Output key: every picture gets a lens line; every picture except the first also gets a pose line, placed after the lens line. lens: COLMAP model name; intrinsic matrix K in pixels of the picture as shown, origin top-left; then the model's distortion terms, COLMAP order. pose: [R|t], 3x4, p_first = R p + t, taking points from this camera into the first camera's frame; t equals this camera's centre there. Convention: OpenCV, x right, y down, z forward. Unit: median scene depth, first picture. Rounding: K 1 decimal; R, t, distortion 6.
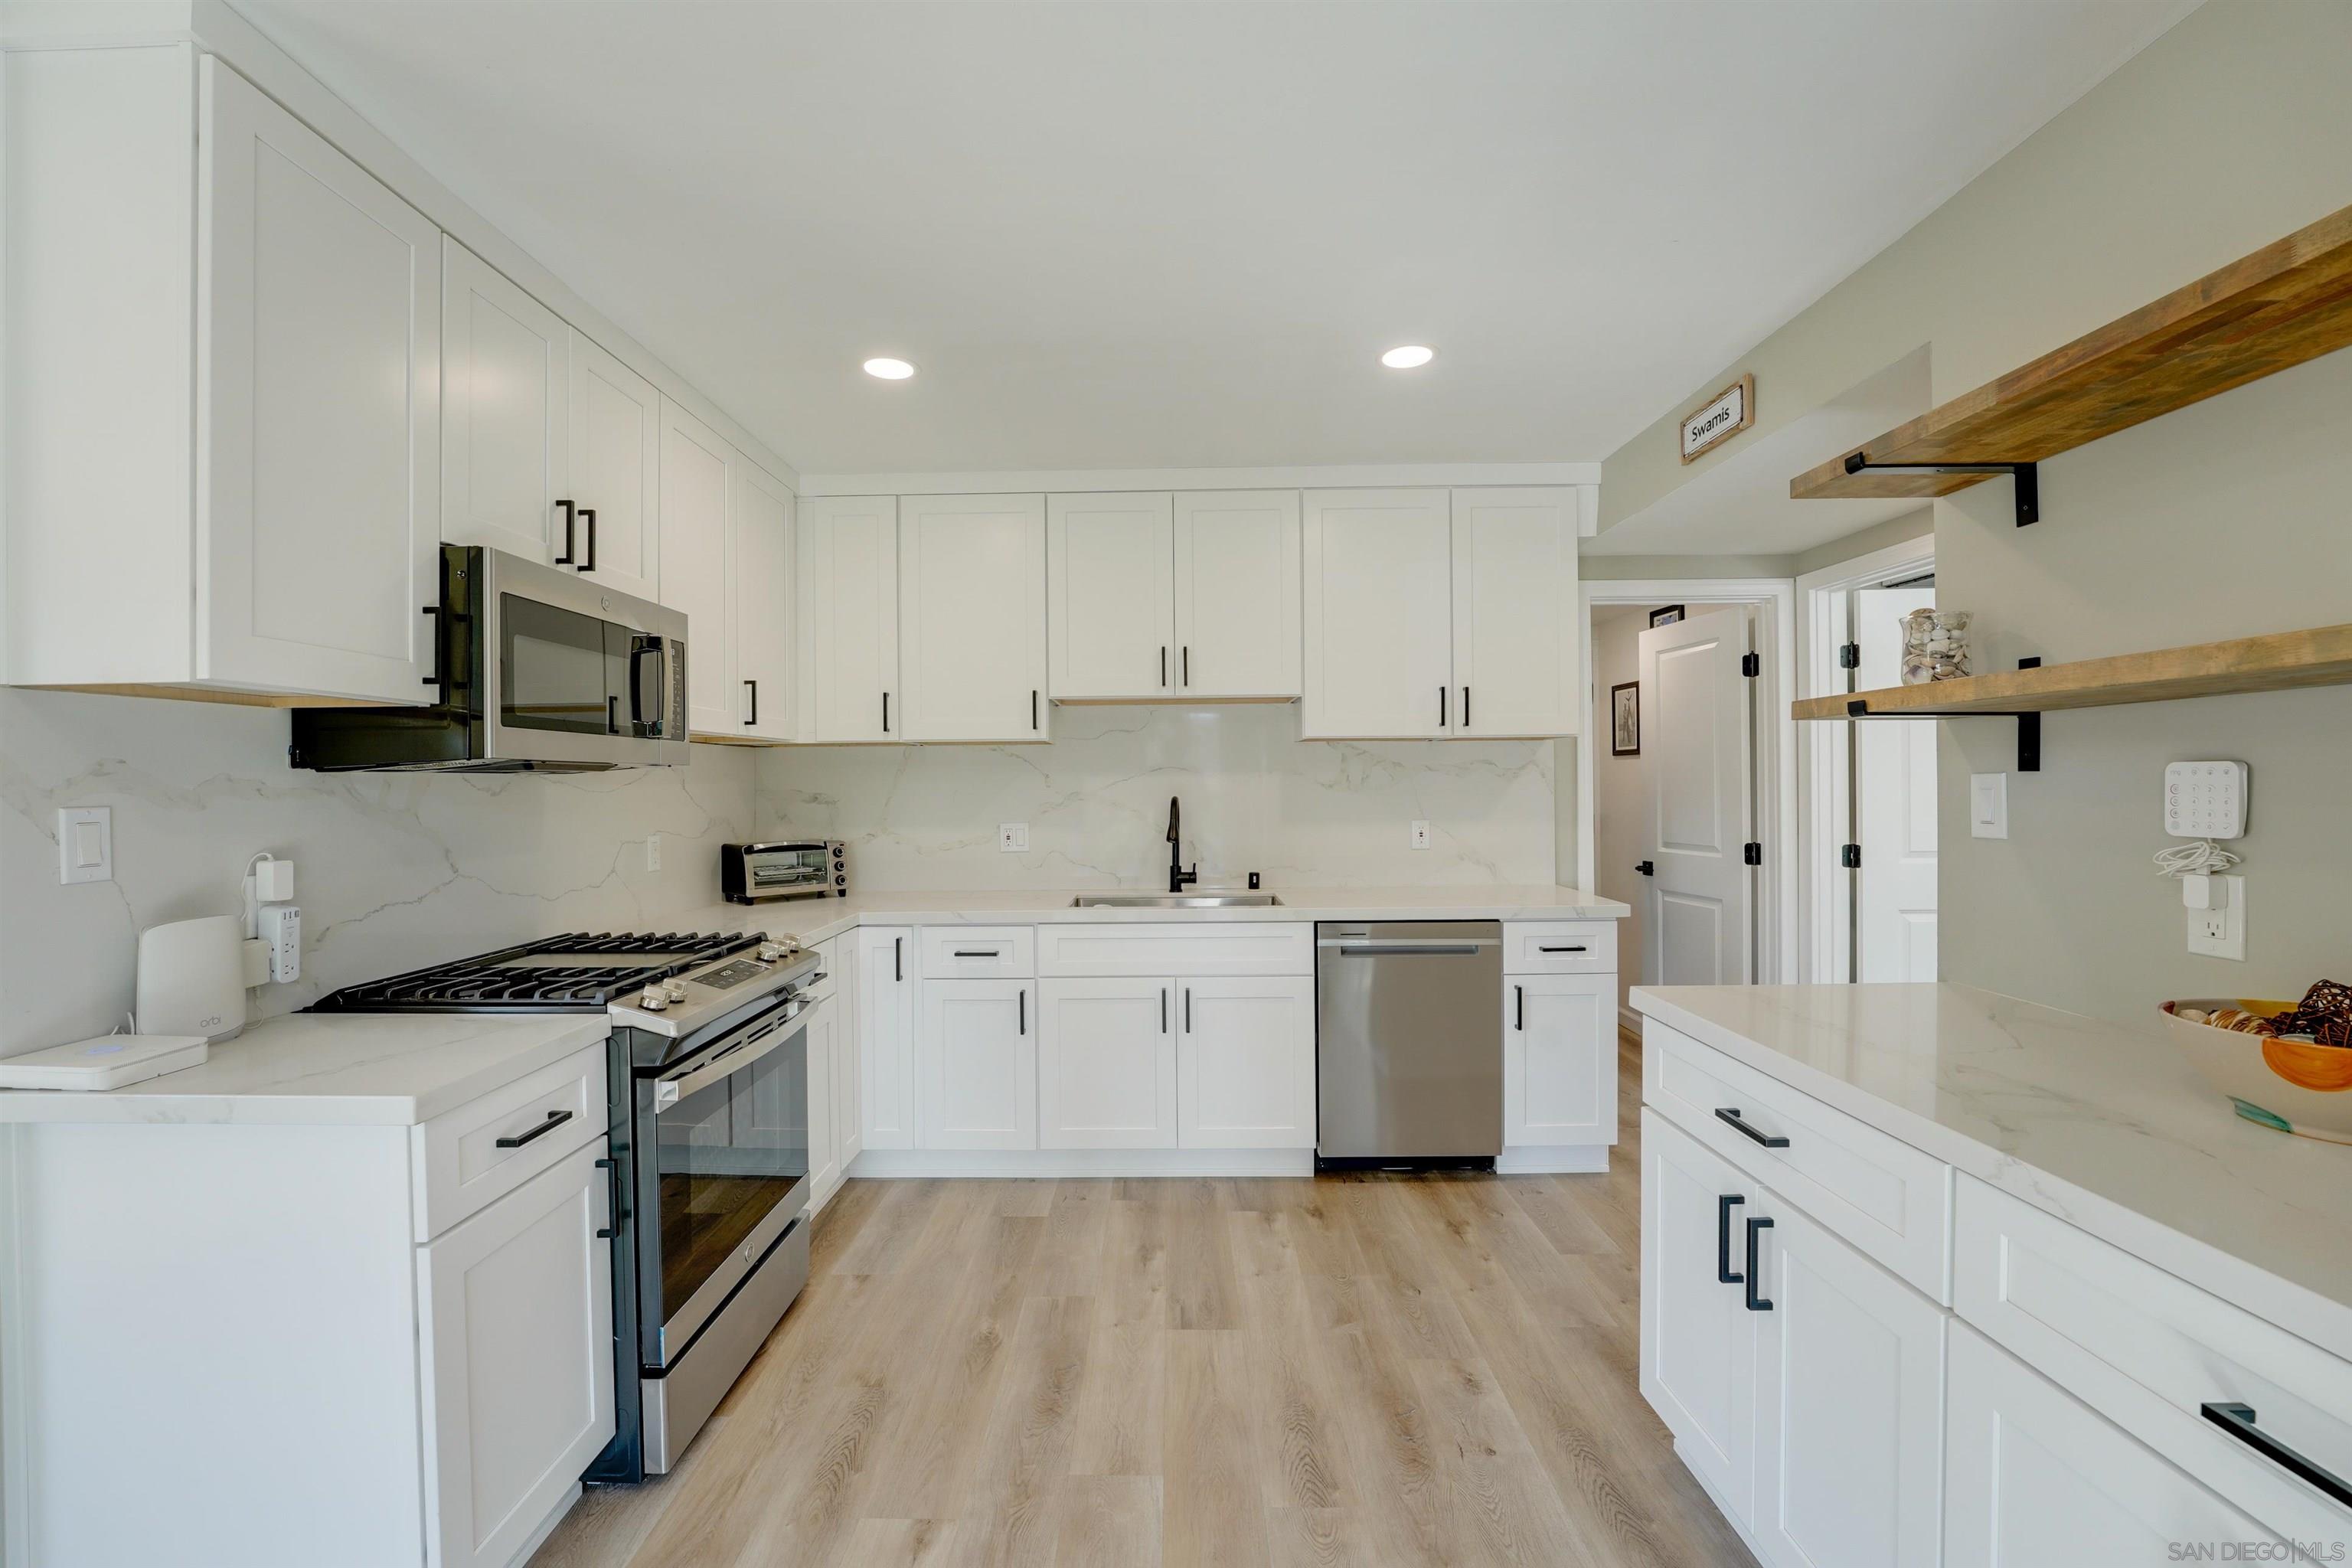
lens RADIAL K [[979.0, 0, 1169.3], [0, 979.0, 789.6], [0, 0, 1]] dist [-0.023262, 0.000011]
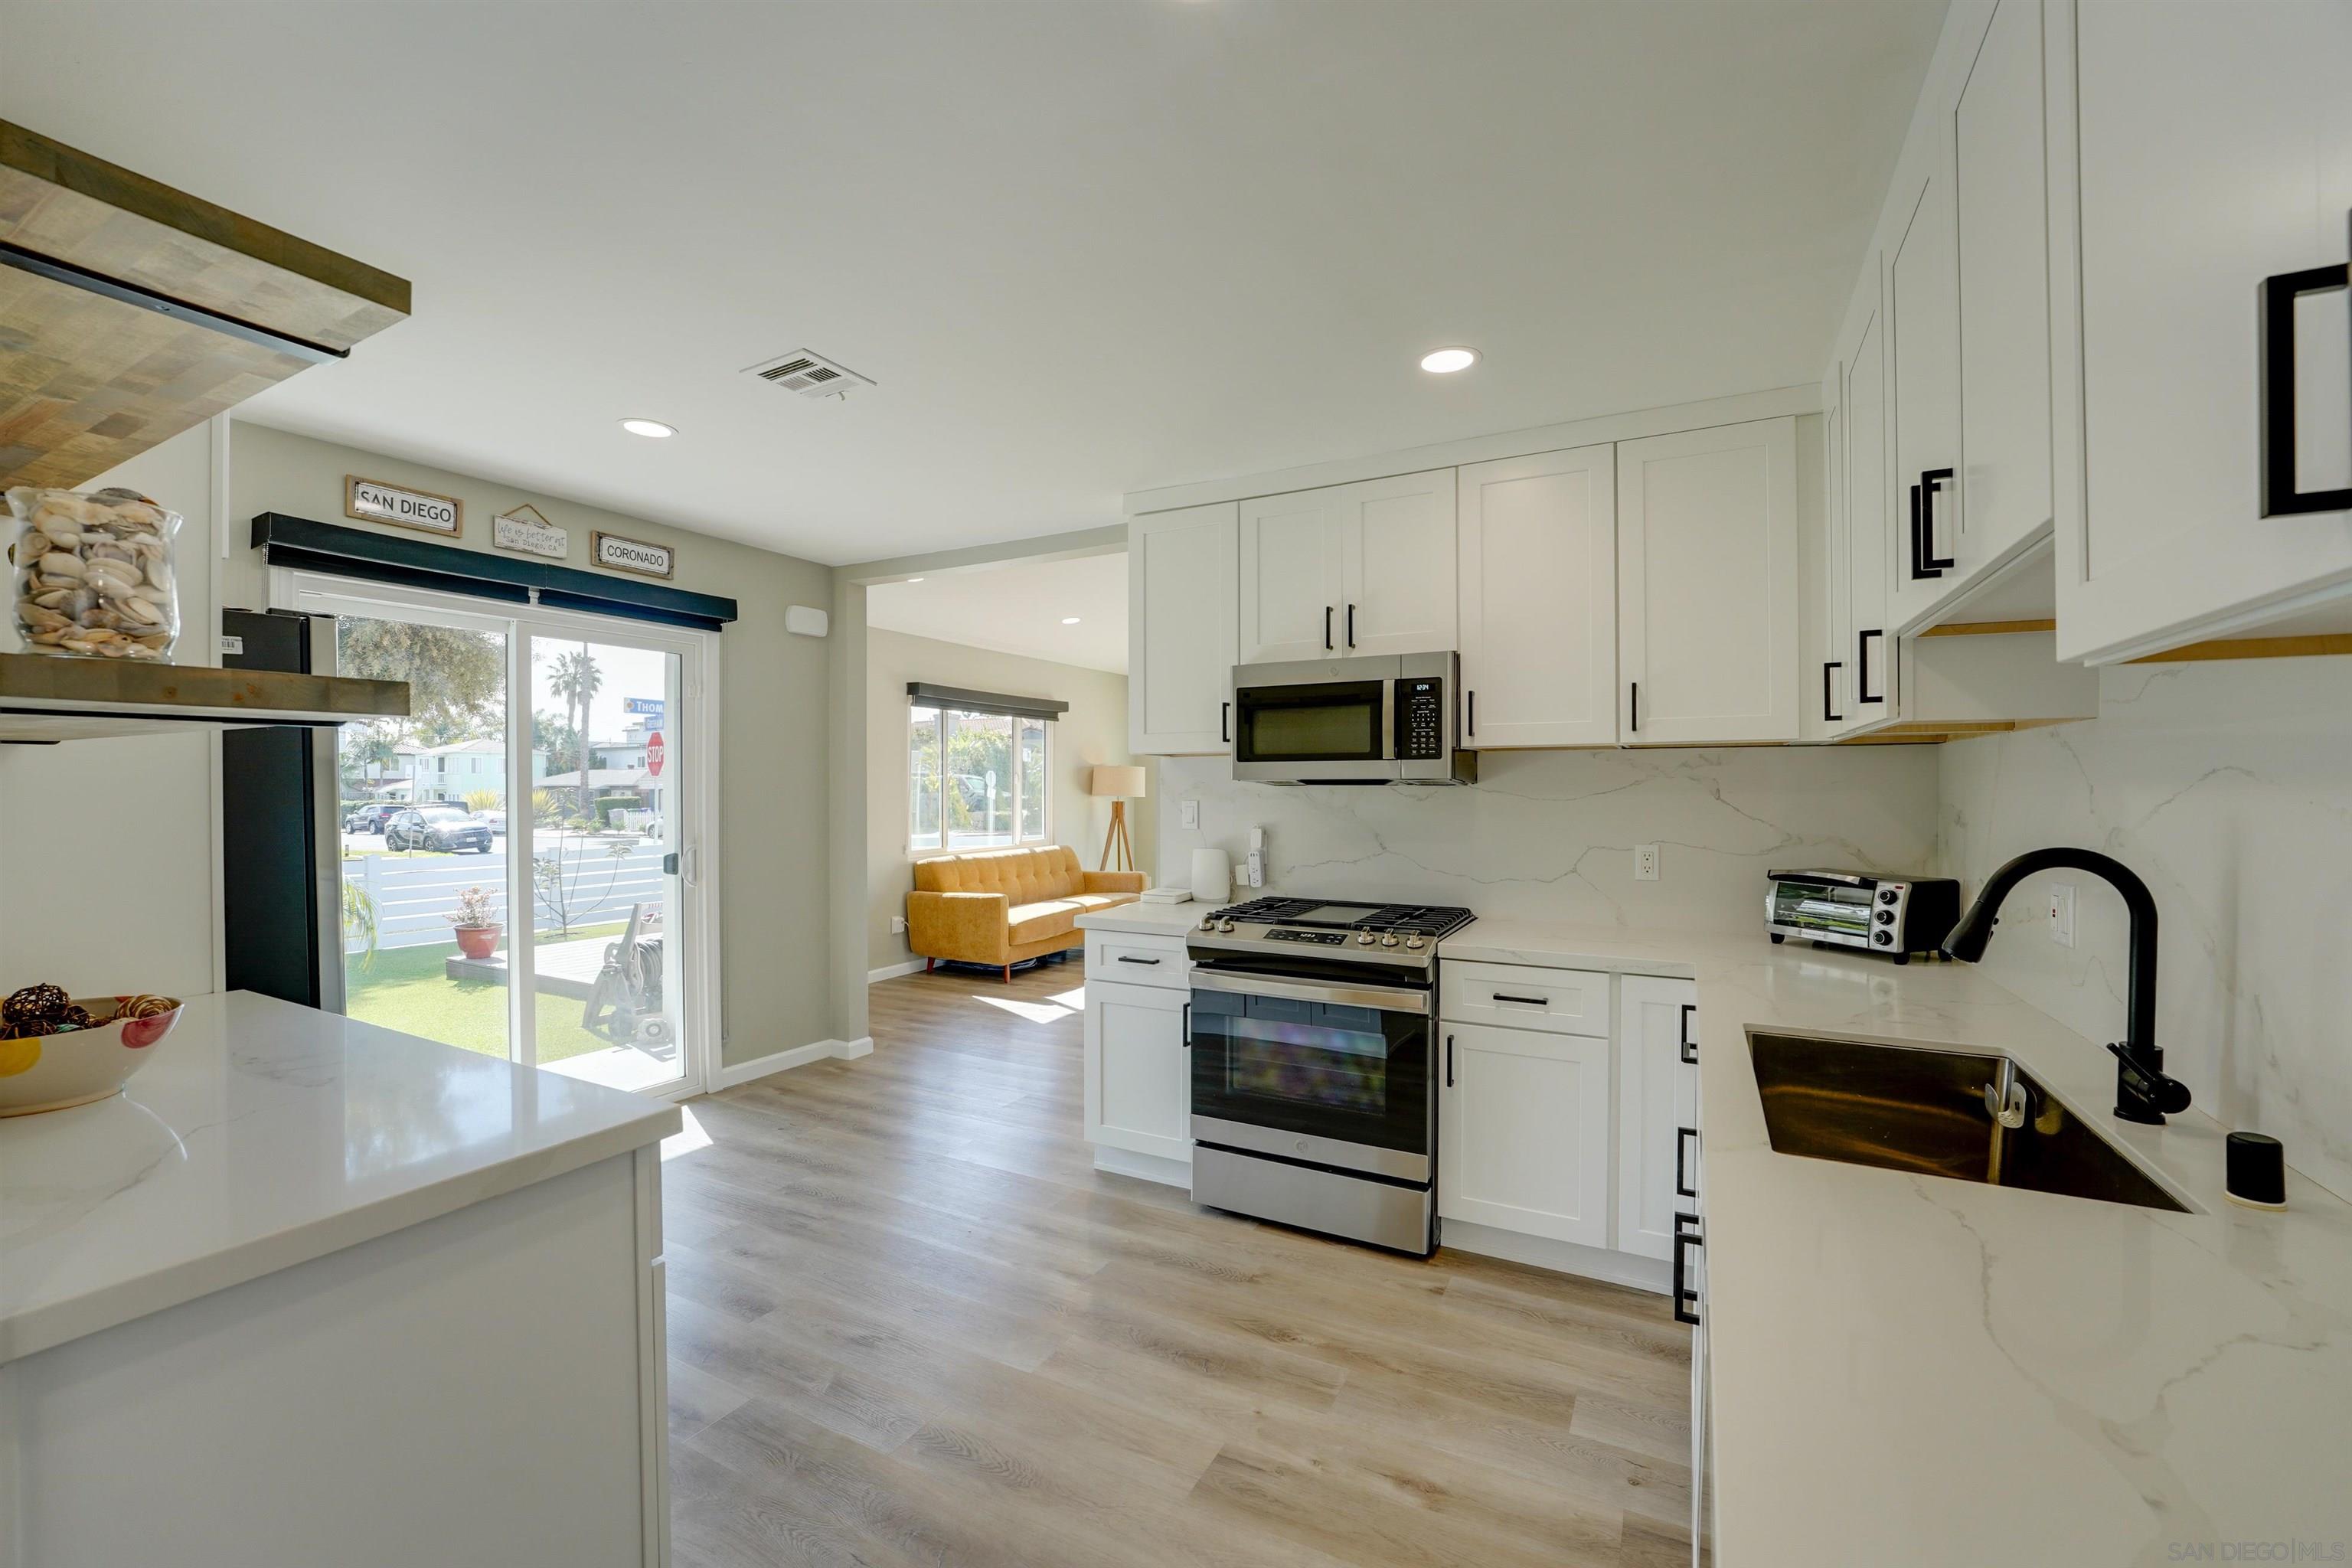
lens RADIAL K [[979.0, 0, 1169.3], [0, 979.0, 789.6], [0, 0, 1]] dist [-0.023262, 0.000011]
pose [[-0.480516, 0.012616, -0.876895, 0.735746], [0.001153, 0.999905, 0.013754, -0.029870], [0.876985, 0.005598, -0.480485, 1.318575]]
